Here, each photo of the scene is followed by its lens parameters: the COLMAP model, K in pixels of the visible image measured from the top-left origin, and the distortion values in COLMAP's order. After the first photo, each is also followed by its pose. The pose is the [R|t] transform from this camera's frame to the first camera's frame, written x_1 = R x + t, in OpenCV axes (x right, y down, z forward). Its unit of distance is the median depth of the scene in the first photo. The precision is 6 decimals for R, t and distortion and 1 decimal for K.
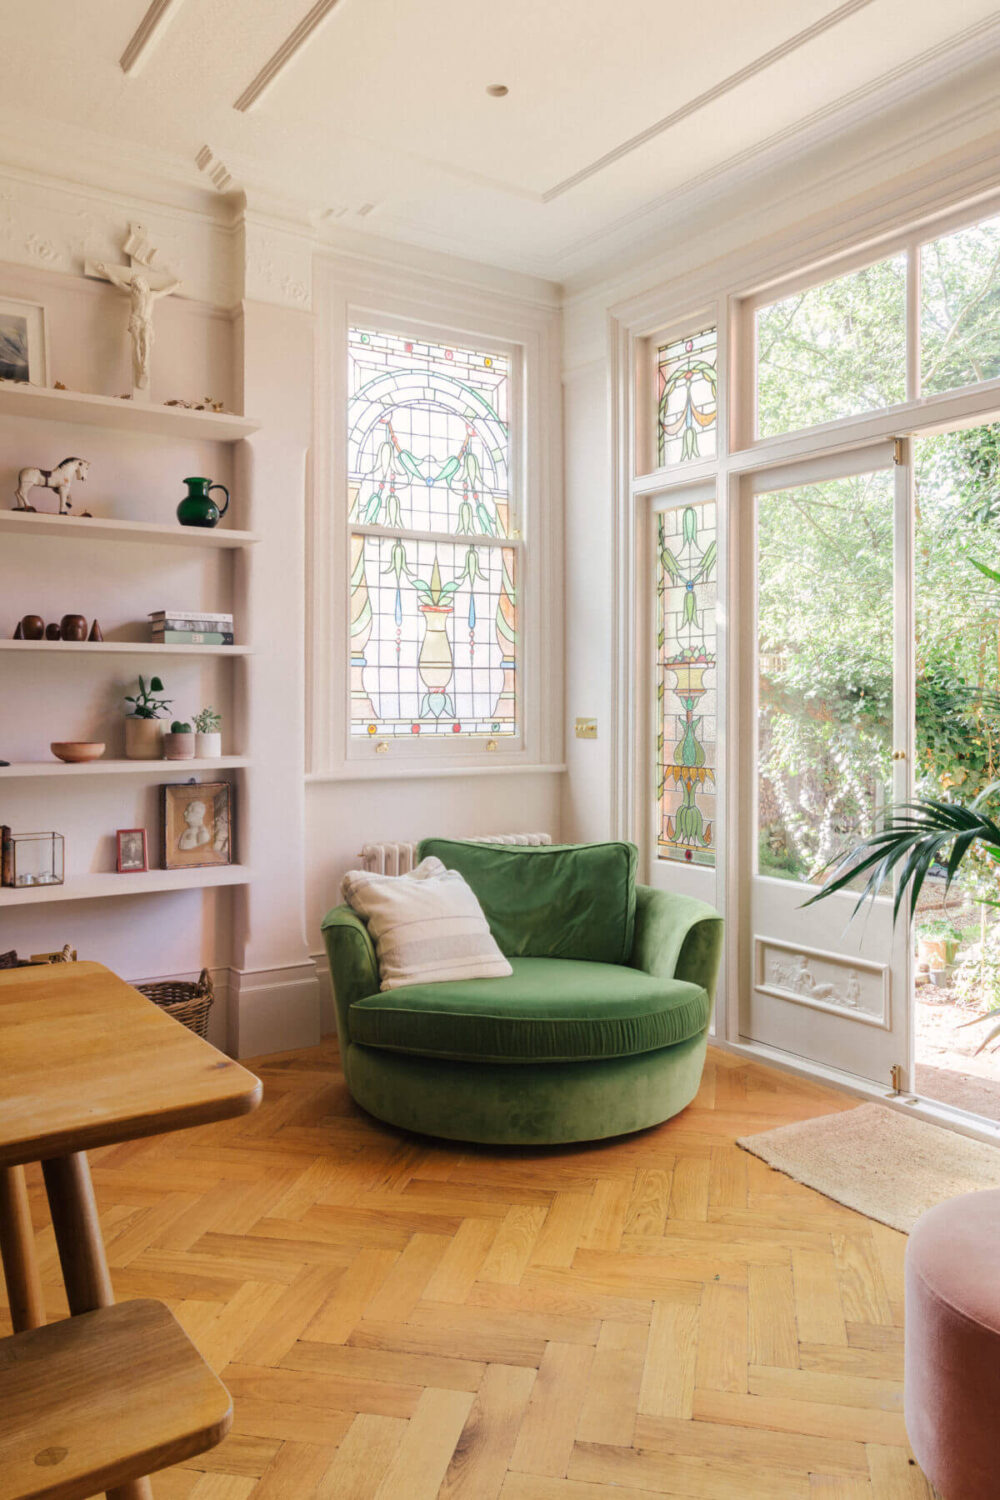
lens RADIAL K [[1116.5, 0, 501.4], [0, 1116.5, 701.8], [0, 0, 1]] dist [0.002780, 0.007990]
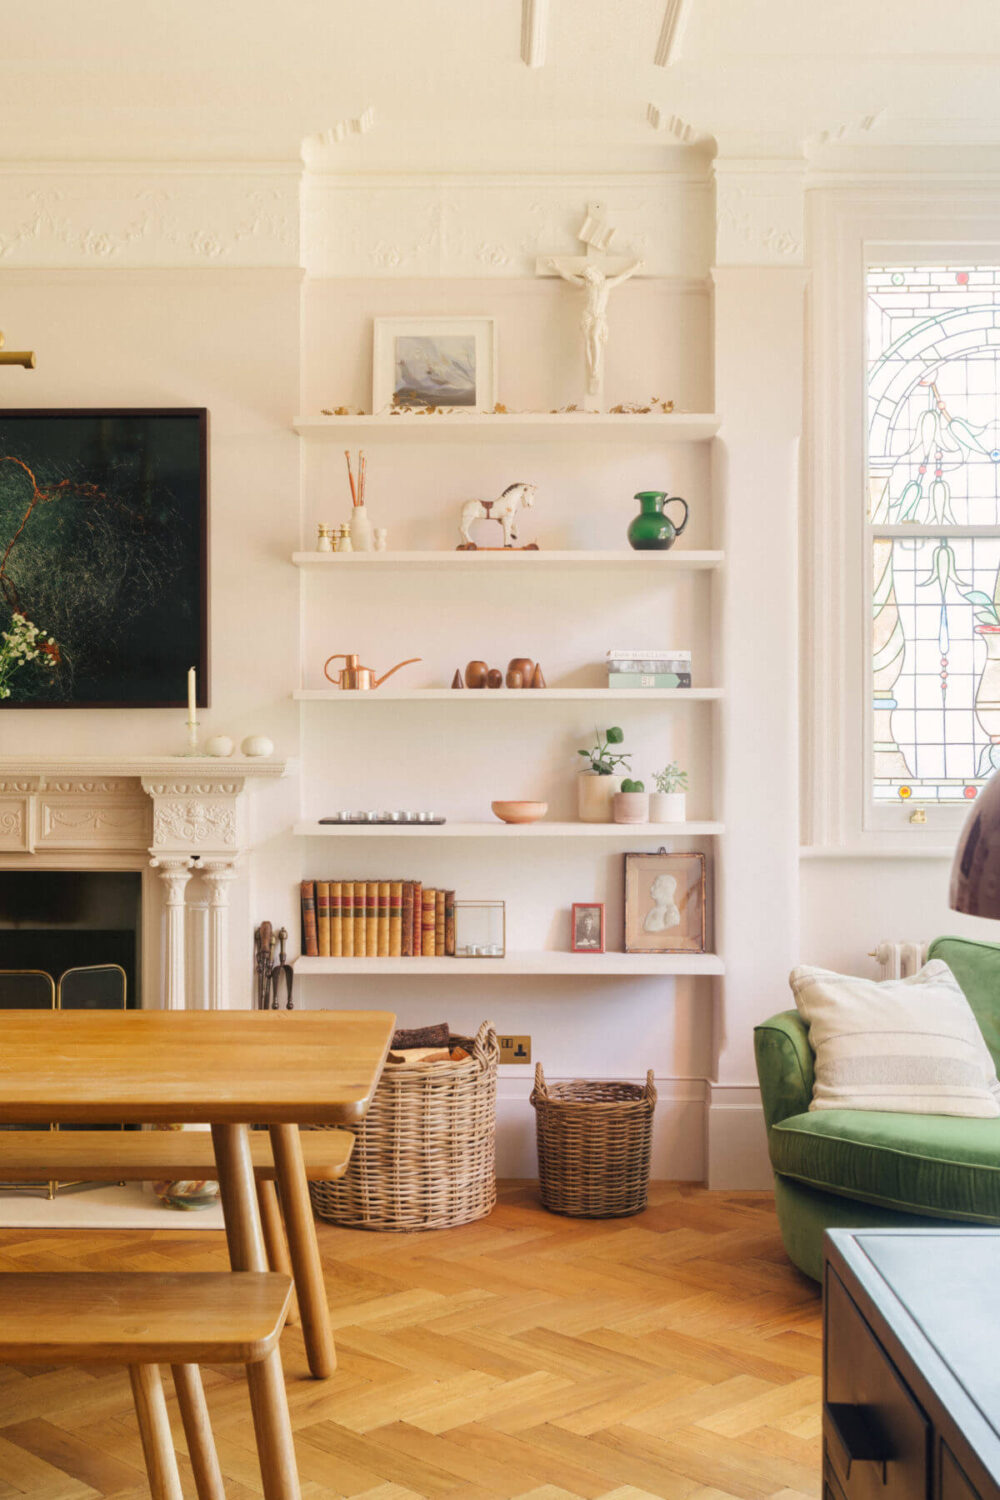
lens RADIAL K [[1739.8, 0, 500.0], [0, 1739.8, 750.0], [0, 0, 1]] dist [0.000176, 0.036991]
pose [[0.823374, -0.002389, -0.567494, 0.372537], [-0.000080, 0.999991, -0.004326, 0.001200], [0.567499, 0.003607, 0.823366, -0.147306]]
